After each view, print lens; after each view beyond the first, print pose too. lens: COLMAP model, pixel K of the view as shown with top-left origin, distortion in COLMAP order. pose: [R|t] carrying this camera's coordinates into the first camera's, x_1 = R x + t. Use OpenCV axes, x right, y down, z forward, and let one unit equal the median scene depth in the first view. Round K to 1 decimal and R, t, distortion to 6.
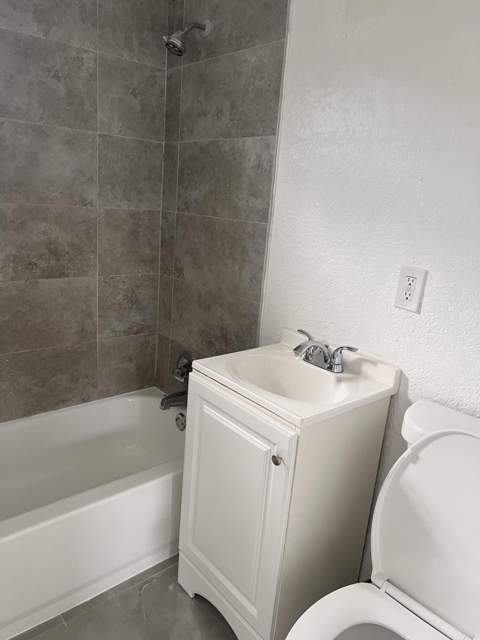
lens RADIAL K [[482.0, 0, 239.1], [0, 482.0, 326.6], [0, 0, 1]] dist [0.066293, -0.080650]
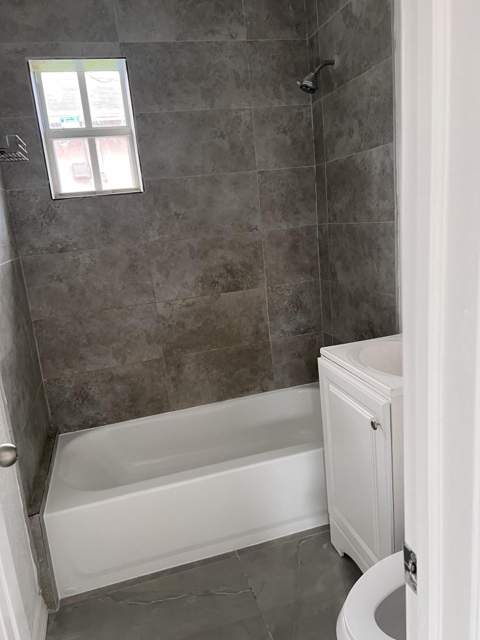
lens RADIAL K [[482.0, 0, 239.1], [0, 482.0, 326.6], [0, 0, 1]] dist [0.066293, -0.080650]
pose [[0.892028, -0.061226, -0.447813, 0.198278], [0.049341, 0.998052, -0.038170, 0.041294], [0.449278, 0.011953, 0.893312, -0.116363]]
